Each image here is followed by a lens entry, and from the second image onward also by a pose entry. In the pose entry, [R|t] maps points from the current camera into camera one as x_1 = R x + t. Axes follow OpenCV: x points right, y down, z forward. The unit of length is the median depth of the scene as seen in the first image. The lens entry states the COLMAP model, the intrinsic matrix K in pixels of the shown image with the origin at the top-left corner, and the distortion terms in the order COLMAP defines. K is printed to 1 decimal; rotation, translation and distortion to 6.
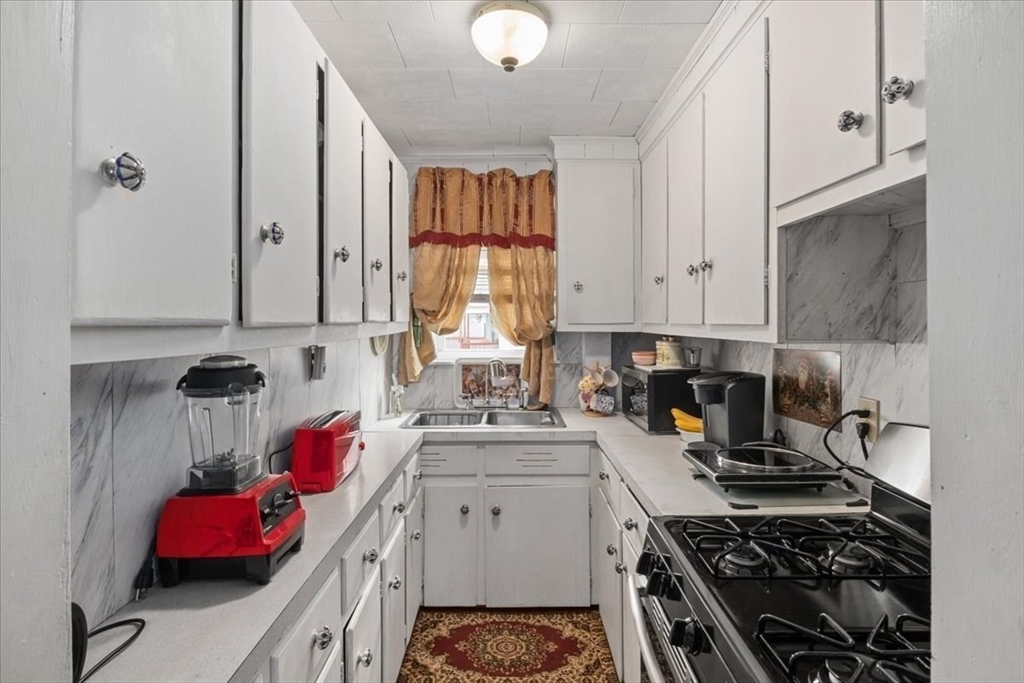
lens RADIAL K [[516.2, 0, 514.0], [0, 516.2, 315.5], [0, 0, 1]] dist [-0.003755, 0.000552]
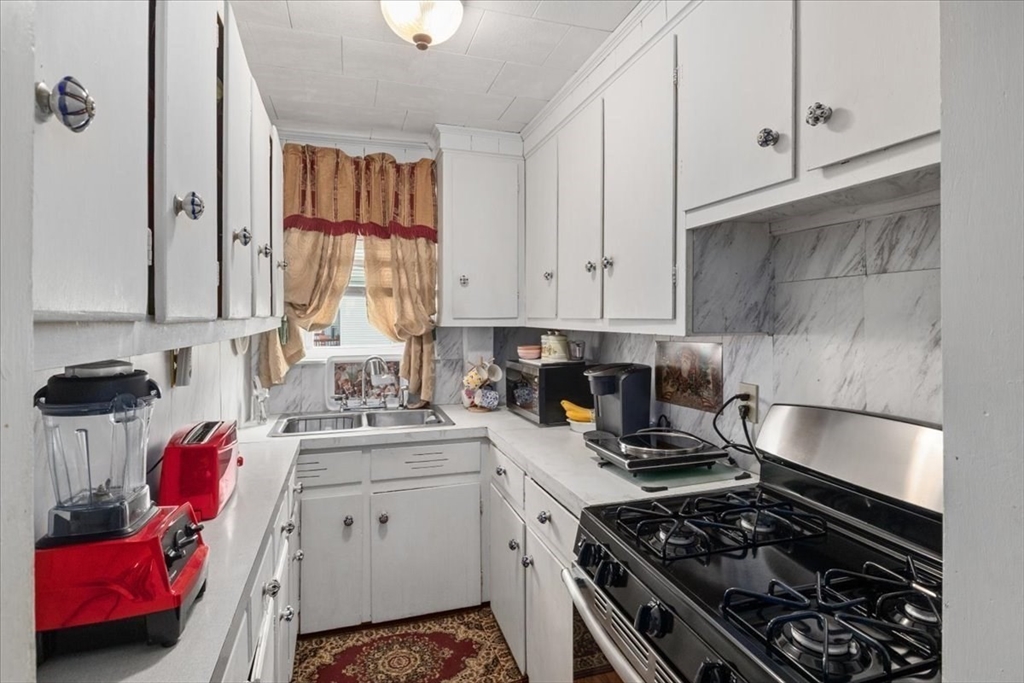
lens RADIAL K [[519.3, 0, 509.4], [0, 519.3, 311.5], [0, 0, 1]] dist [-0.002802, -0.000907]
pose [[0.956042, 0.002794, 0.293216, -0.102459], [-0.003476, 0.999992, 0.001807, 0.000835], [-0.293208, -0.002746, 0.956045, 0.038234]]
